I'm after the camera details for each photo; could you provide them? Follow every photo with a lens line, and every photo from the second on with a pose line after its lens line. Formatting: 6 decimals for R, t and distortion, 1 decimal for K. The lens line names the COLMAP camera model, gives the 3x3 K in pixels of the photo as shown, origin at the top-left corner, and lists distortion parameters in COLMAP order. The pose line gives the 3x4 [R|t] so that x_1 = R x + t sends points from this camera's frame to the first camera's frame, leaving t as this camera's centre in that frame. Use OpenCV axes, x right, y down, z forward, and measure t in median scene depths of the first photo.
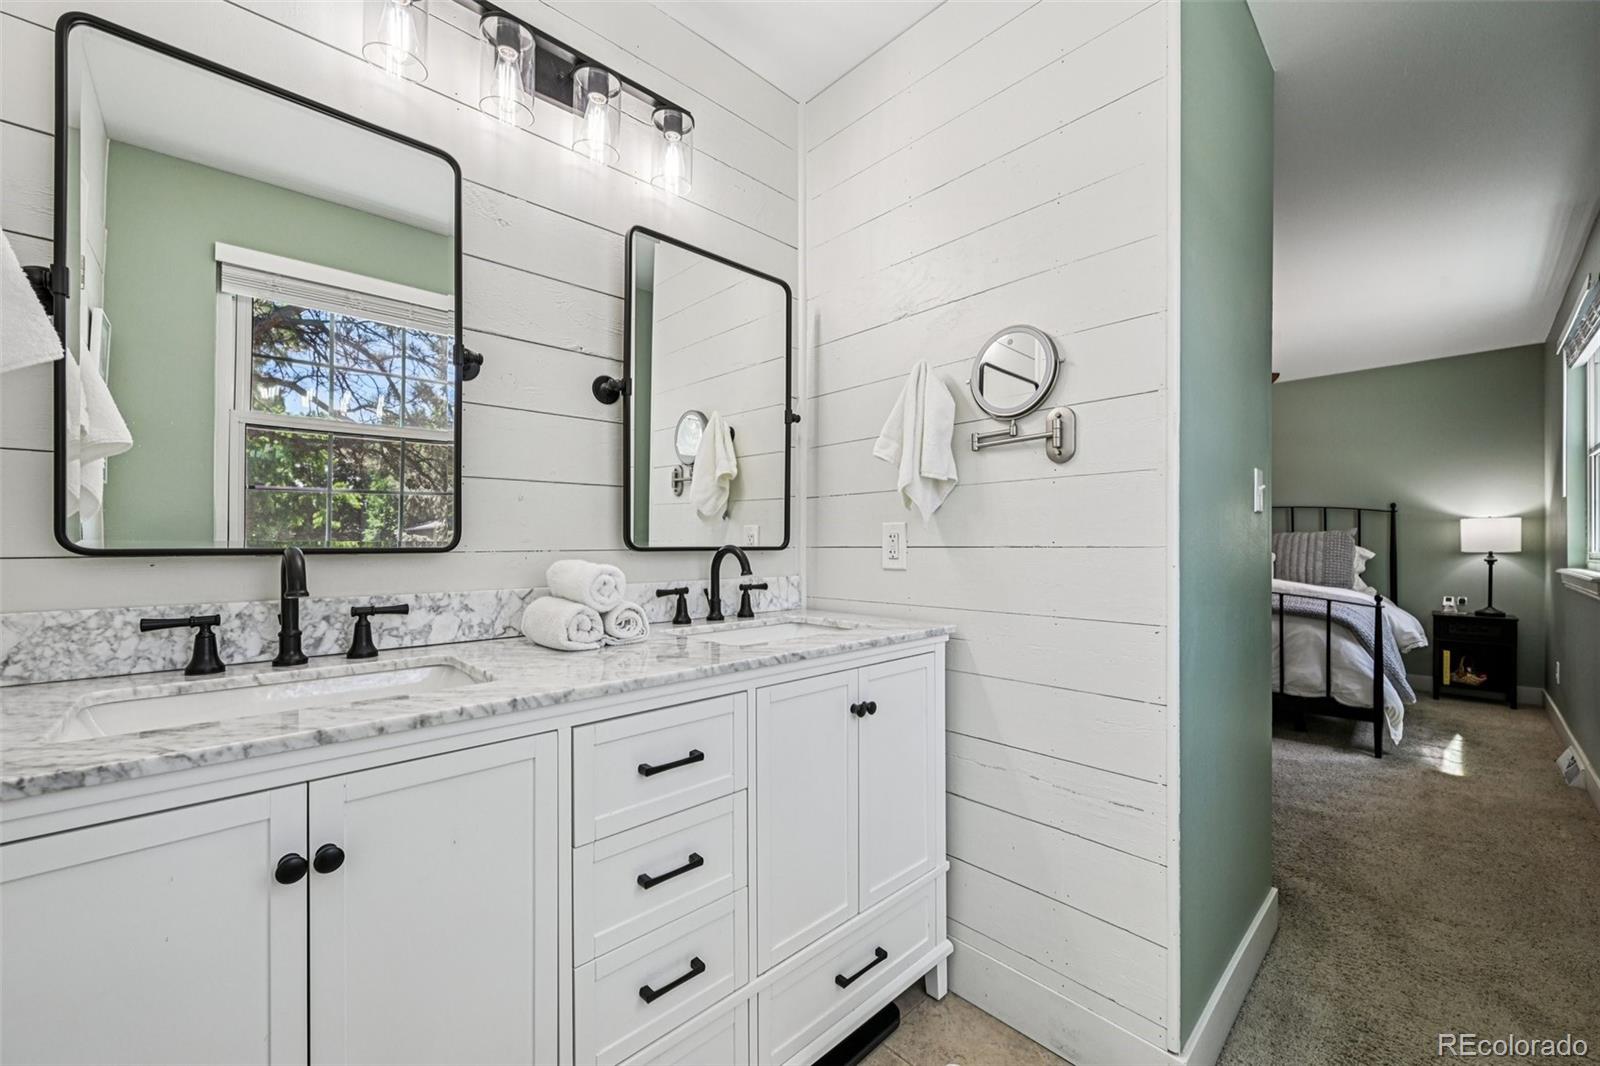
lens RADIAL K [[626.6, 0, 804.8], [0, 626.6, 543.2], [0, 0, 1]] dist [0.001067, 0.000132]
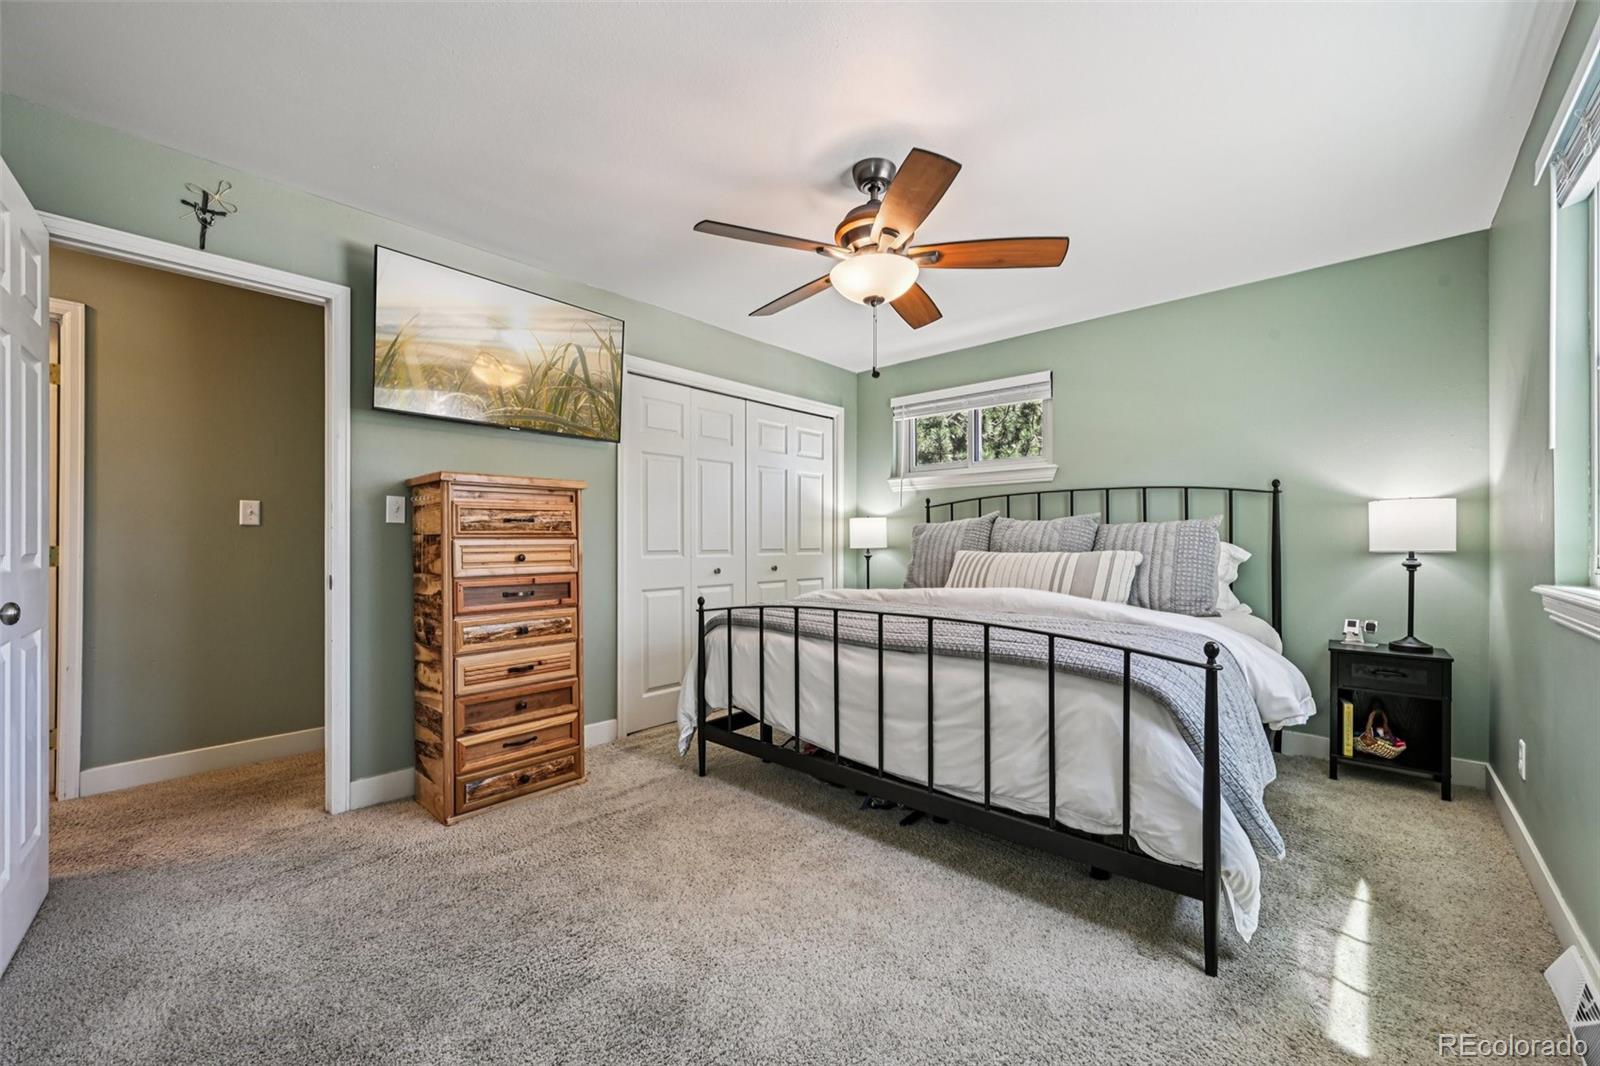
lens RADIAL K [[626.6, 0, 805.7], [0, 626.6, 537.9], [0, 0, 1]] dist [0.001067, 0.000132]
pose [[0.997291, 0.001483, 0.073548, 0.441963], [-0.001420, 0.999999, -0.000900, 0.000835], [-0.073550, 0.000793, 0.997291, 0.419589]]
